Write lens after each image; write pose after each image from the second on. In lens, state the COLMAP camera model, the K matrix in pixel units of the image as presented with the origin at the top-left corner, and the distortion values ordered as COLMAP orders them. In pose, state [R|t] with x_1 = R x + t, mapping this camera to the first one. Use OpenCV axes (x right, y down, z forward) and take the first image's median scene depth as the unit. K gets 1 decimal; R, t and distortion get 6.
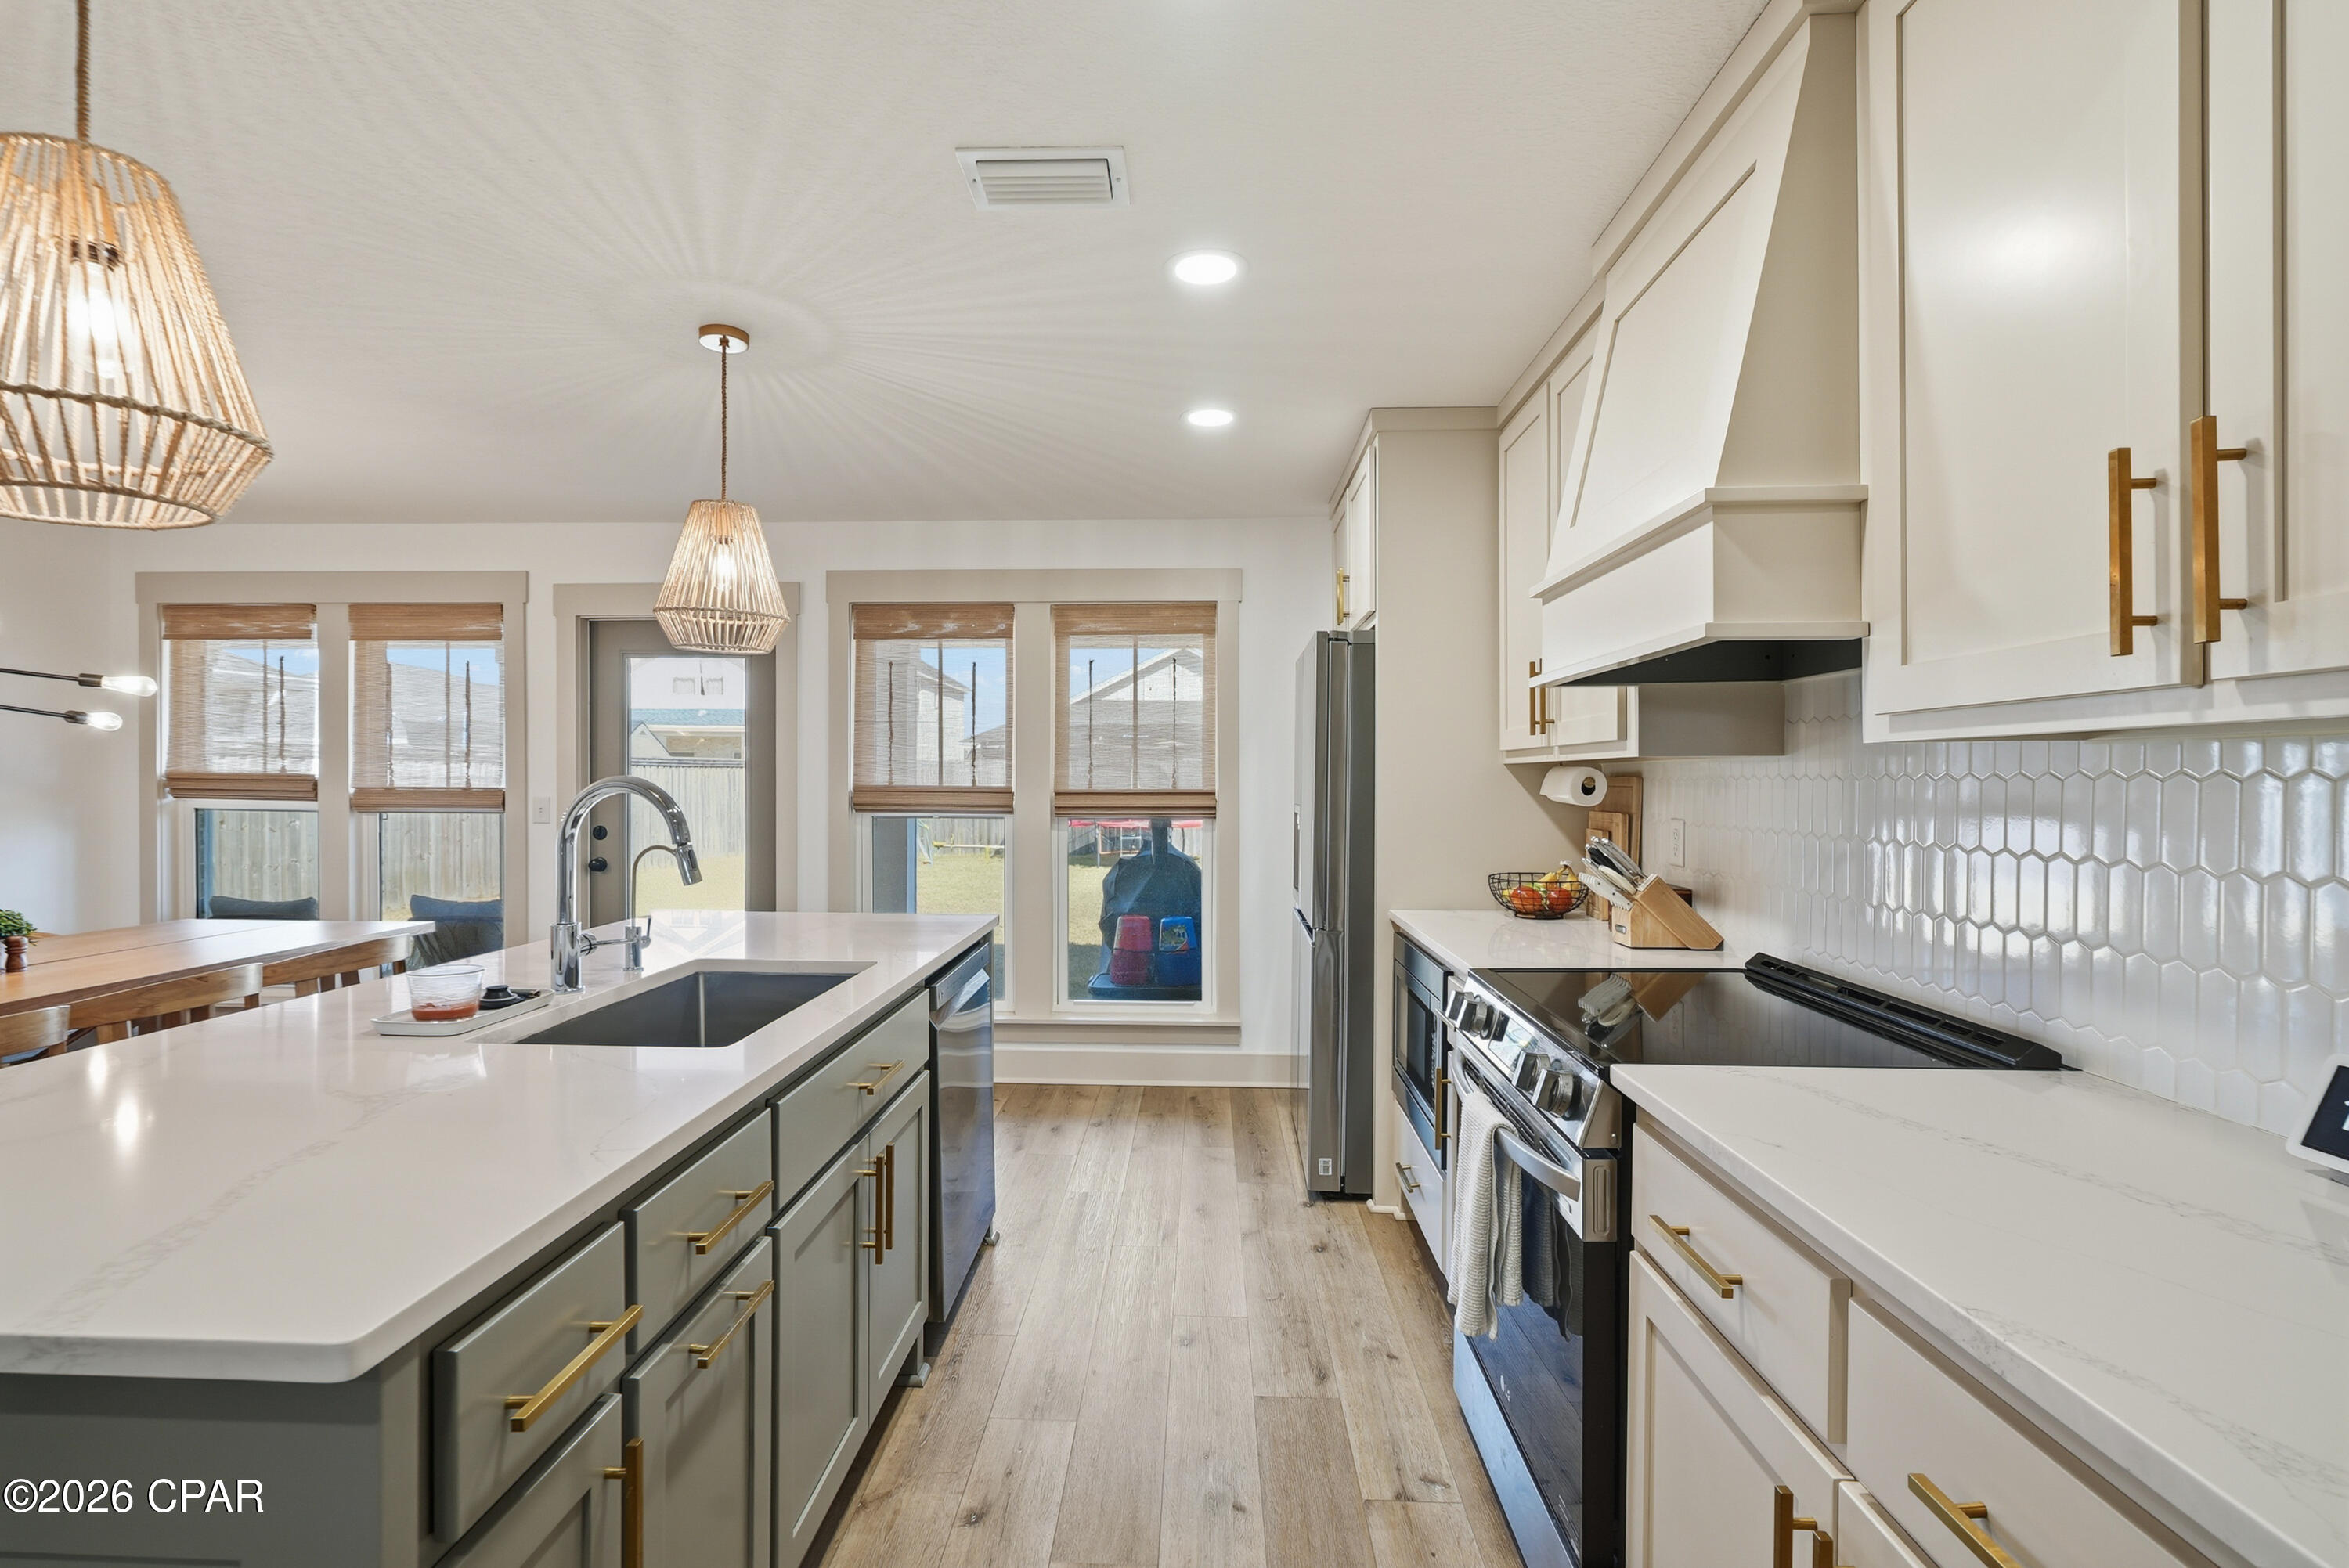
lens RADIAL K [[1082.0, 0, 1161.3], [0, 1082.0, 790.2], [0, 0, 1]] dist [-0.016777, 0.006962]
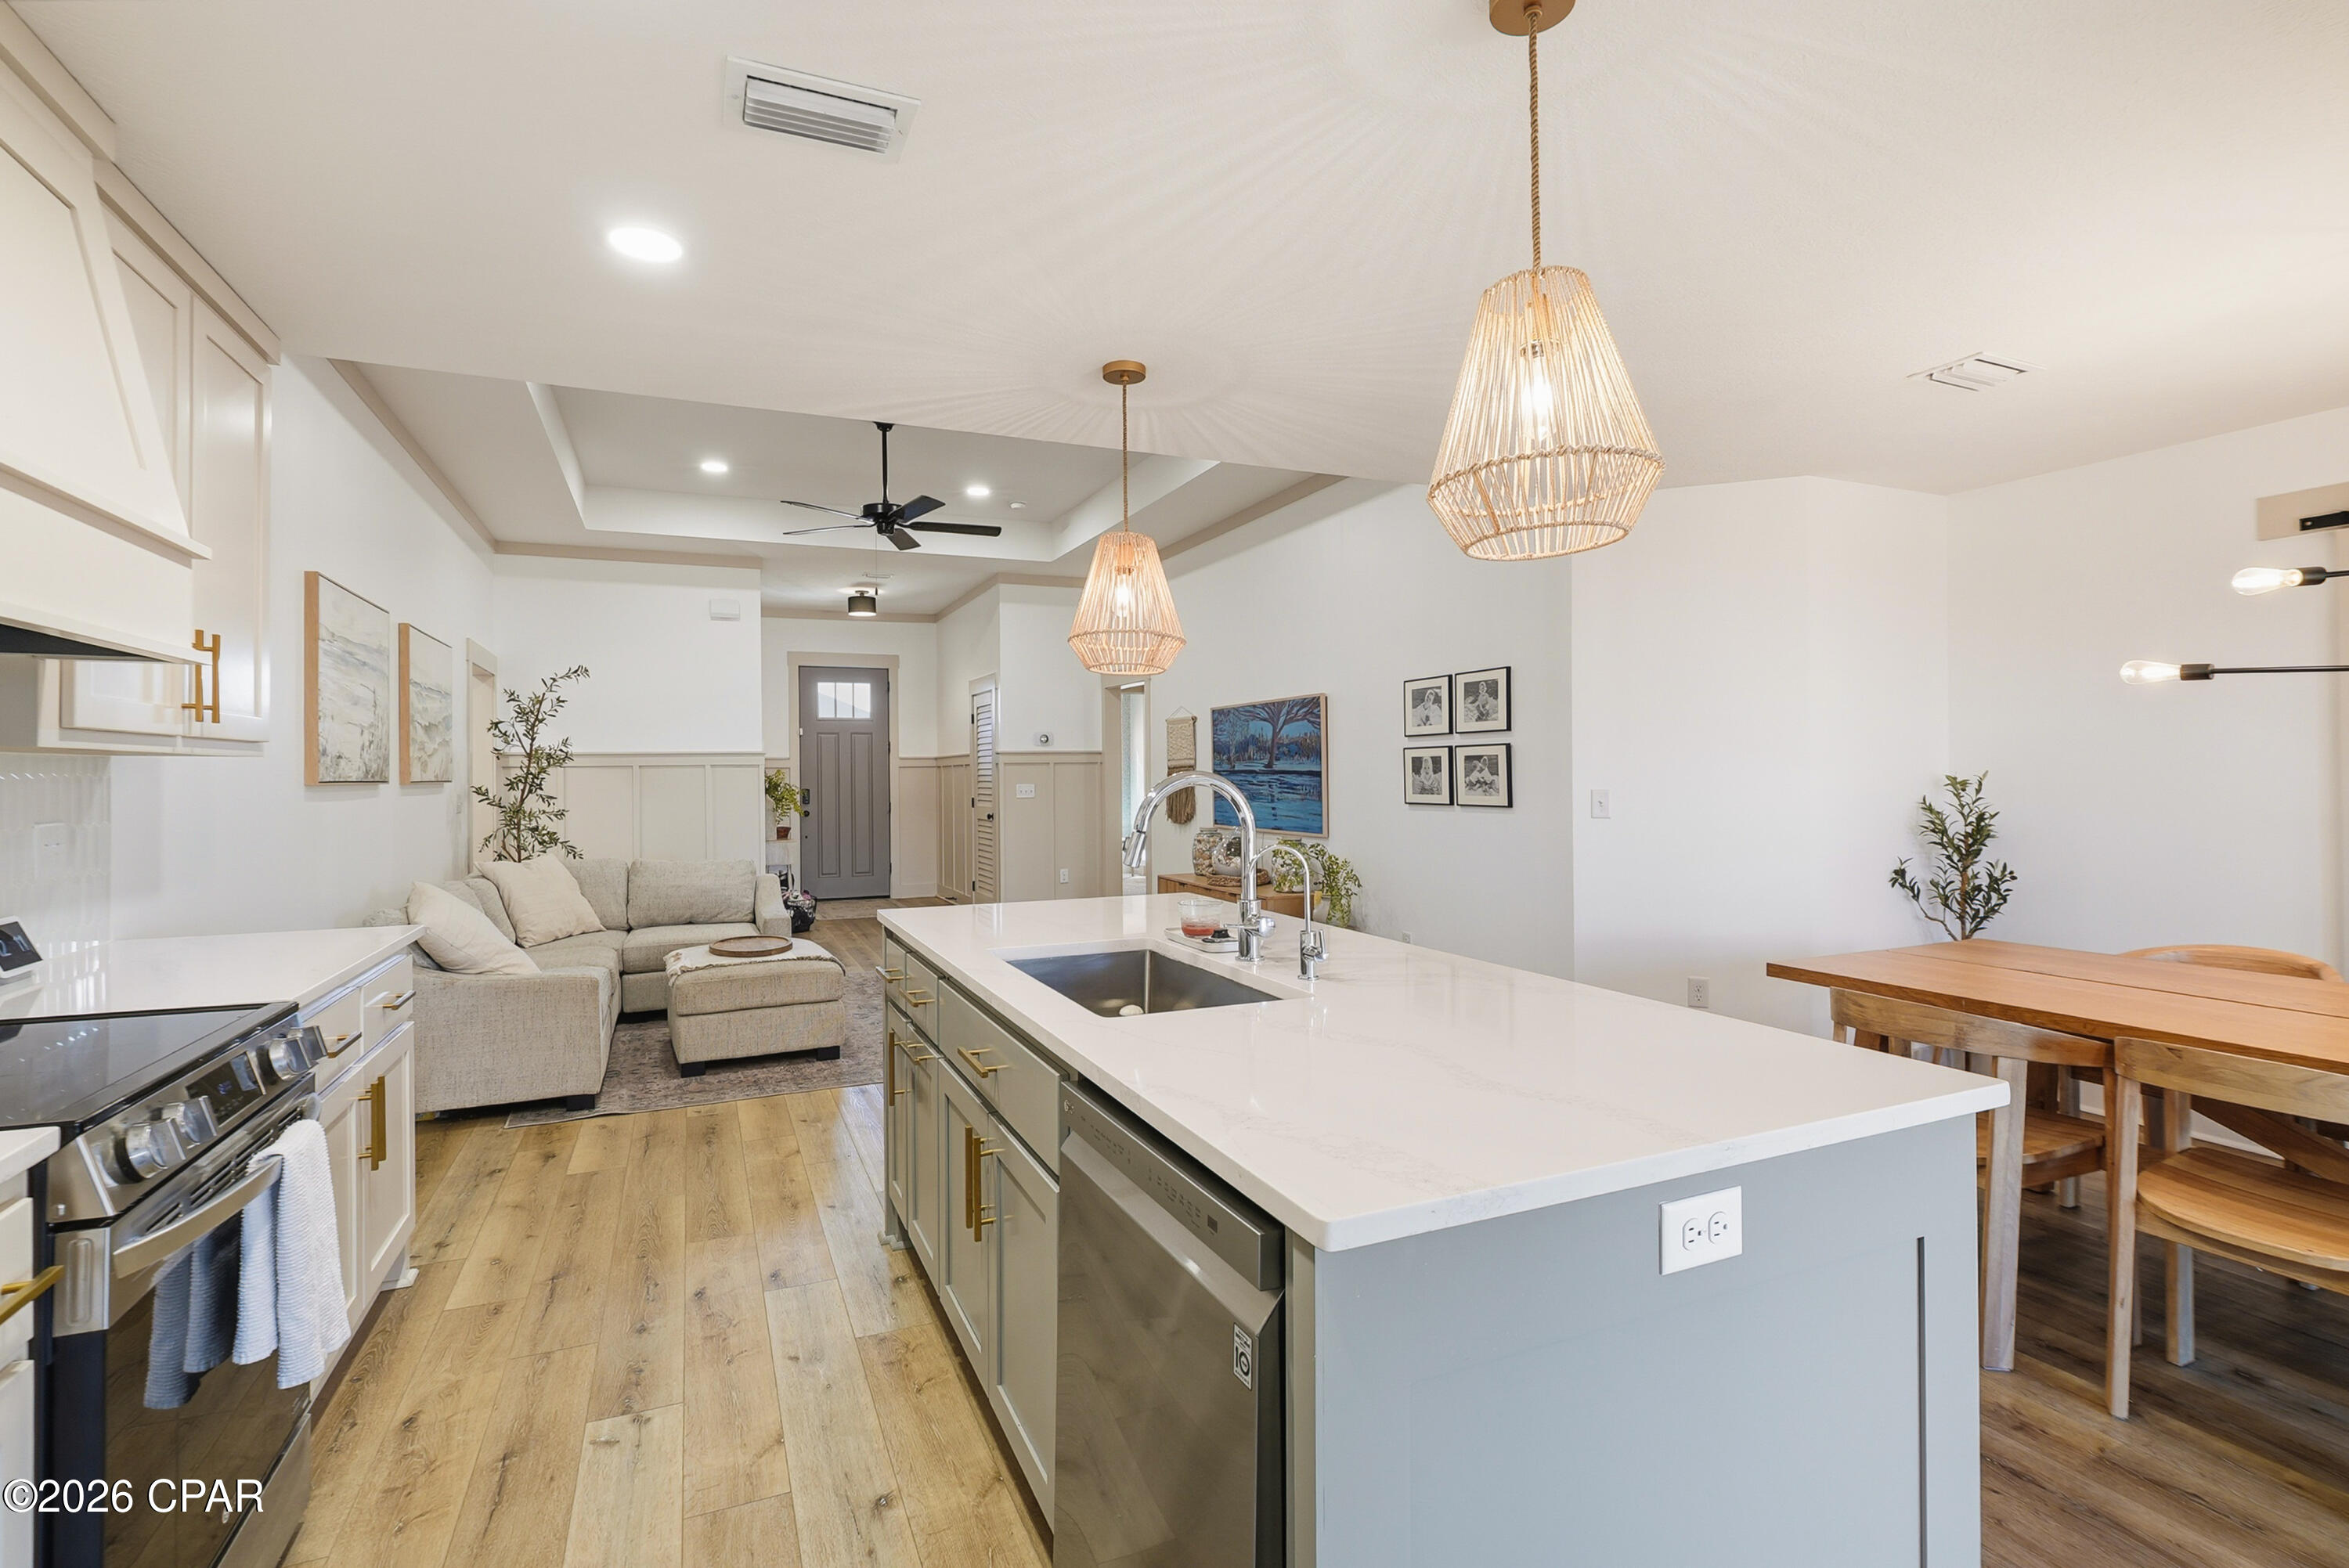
lens RADIAL K [[1082.0, 0, 1158.4], [0, 1082.0, 777.5], [0, 0, 1]] dist [-0.016777, 0.006962]
pose [[-0.899488, 0.001268, -0.436943, 0.017671], [-0.001826, 0.999976, 0.006662, -0.004992], [0.436941, 0.006790, -0.899464, 1.094274]]
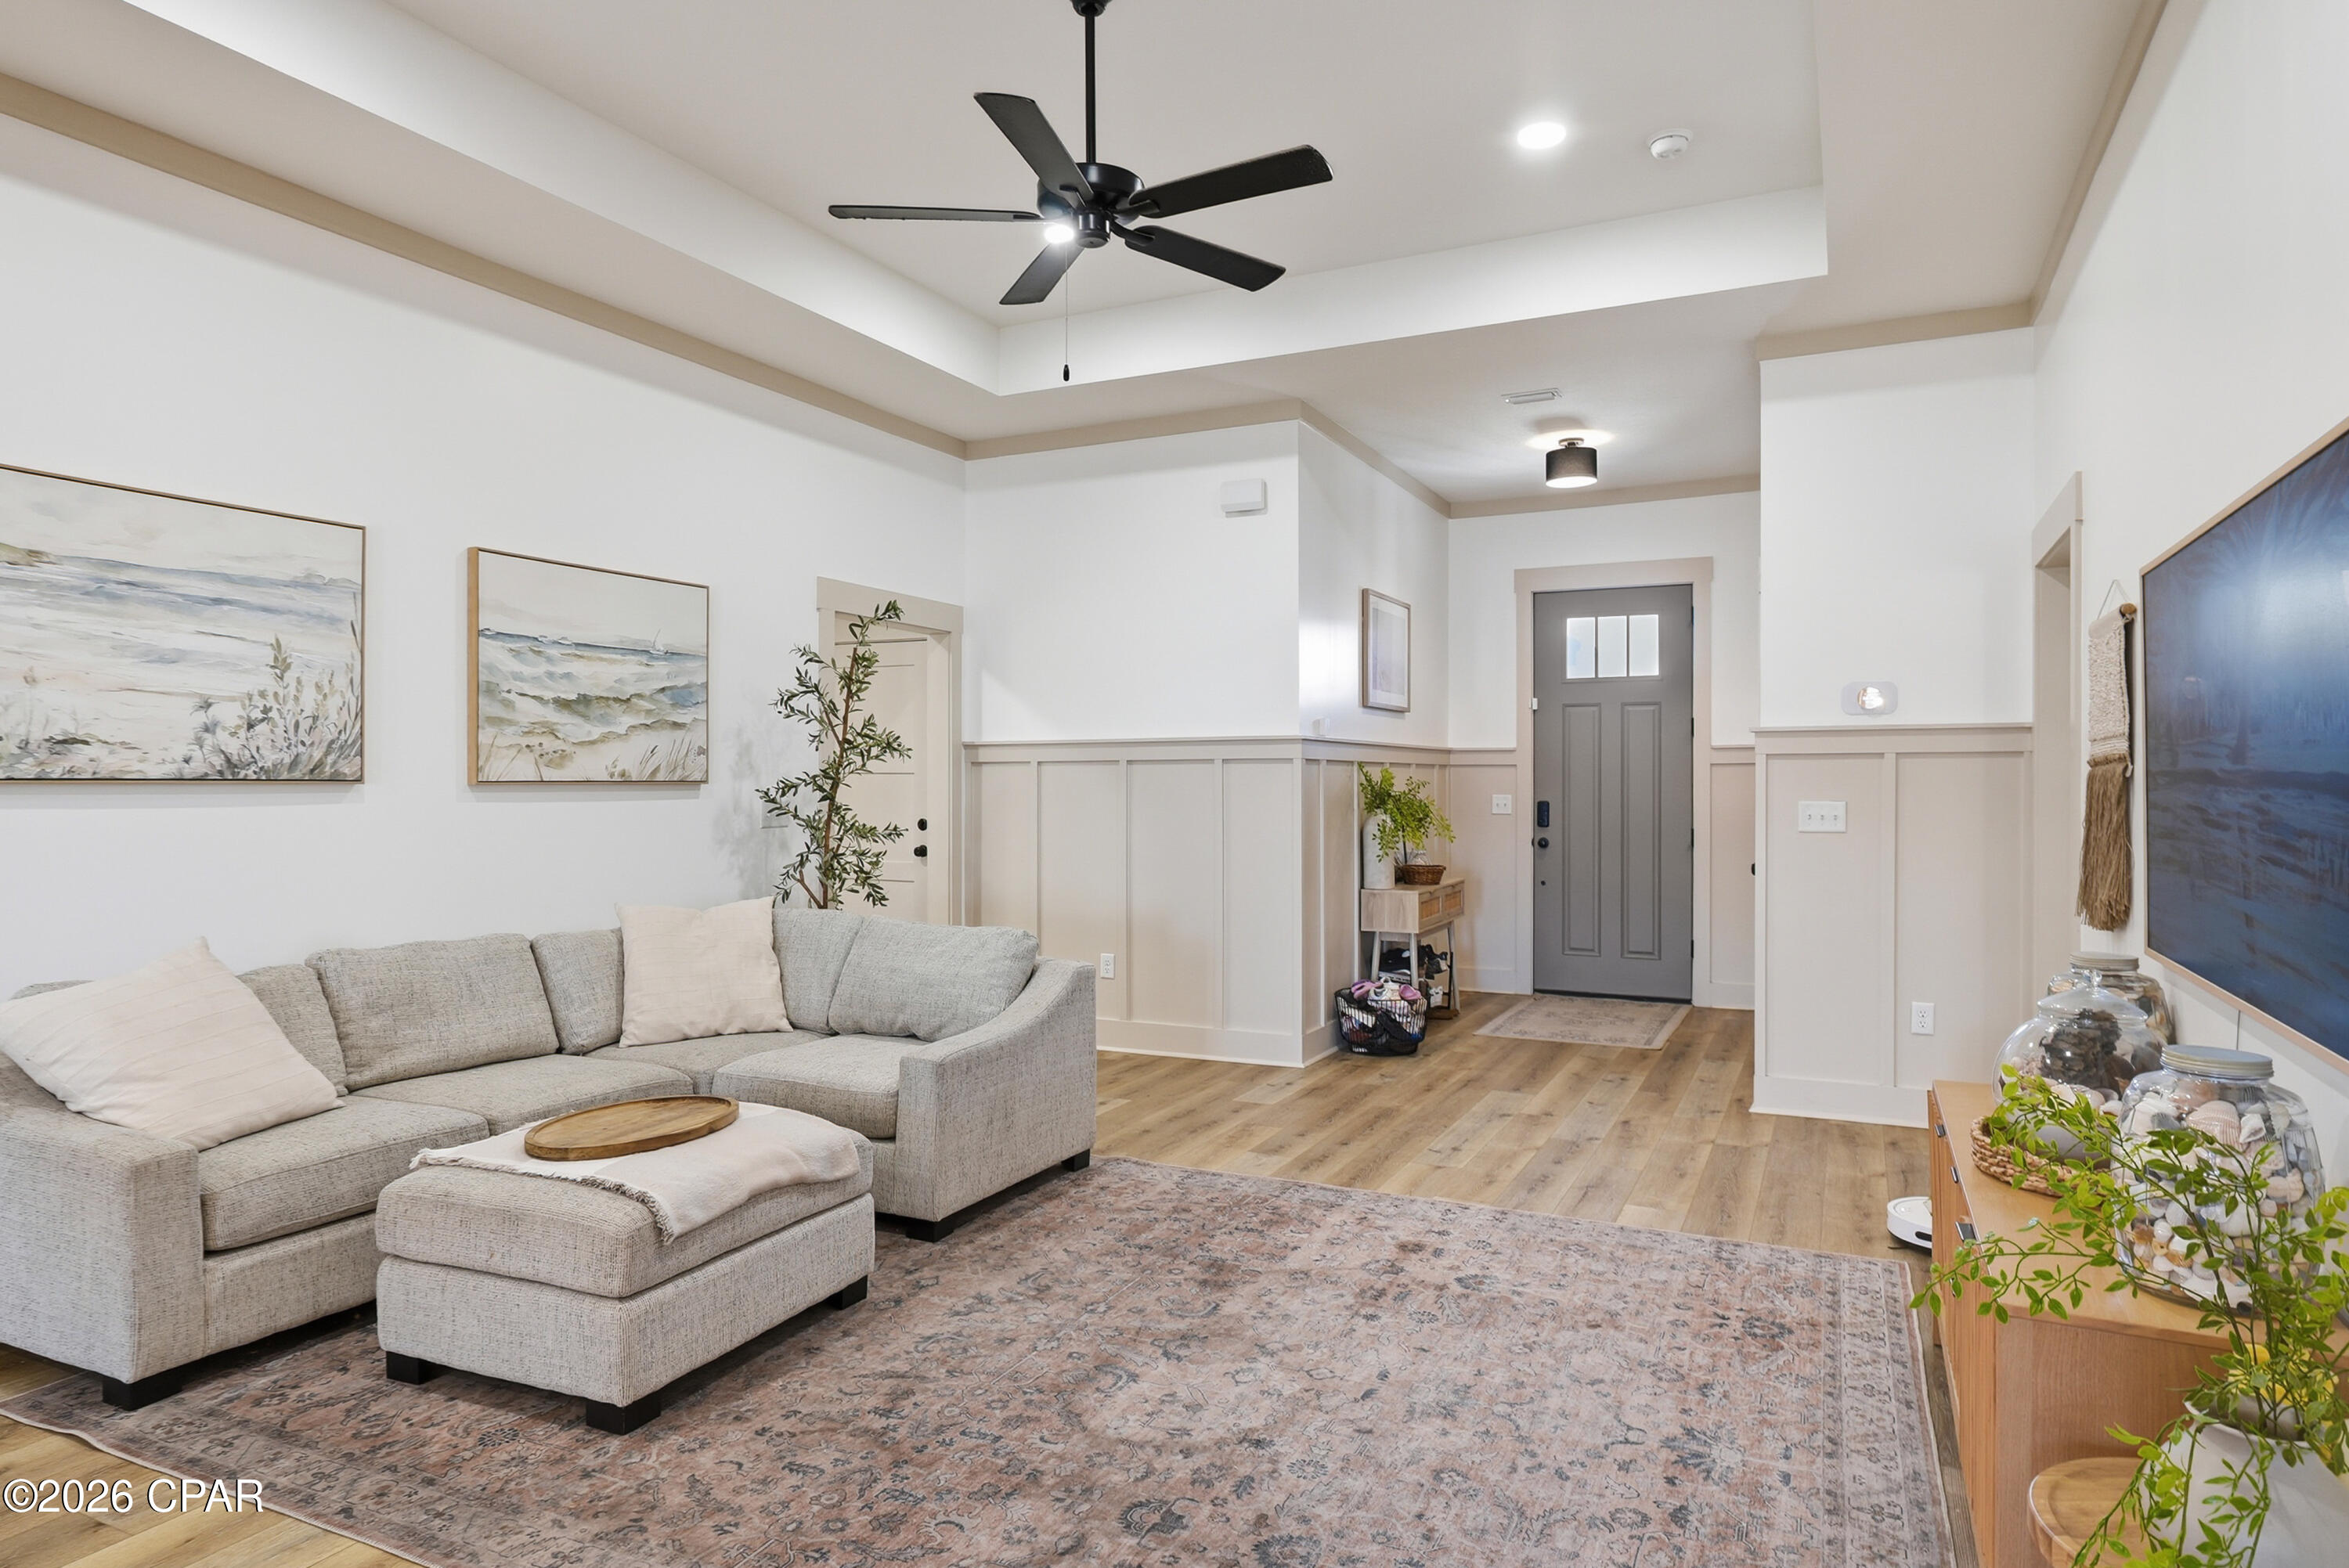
lens RADIAL K [[1376.2, 0, 1166.6], [0, 1376.2, 796.7], [0, 0, 1]] dist [-0.006828, 0.002486]
pose [[-0.913755, -0.012050, 0.406088, -0.815294], [-0.003836, 0.999771, 0.021034, -0.003660], [-0.406248, 0.017662, -0.913592, 0.217095]]
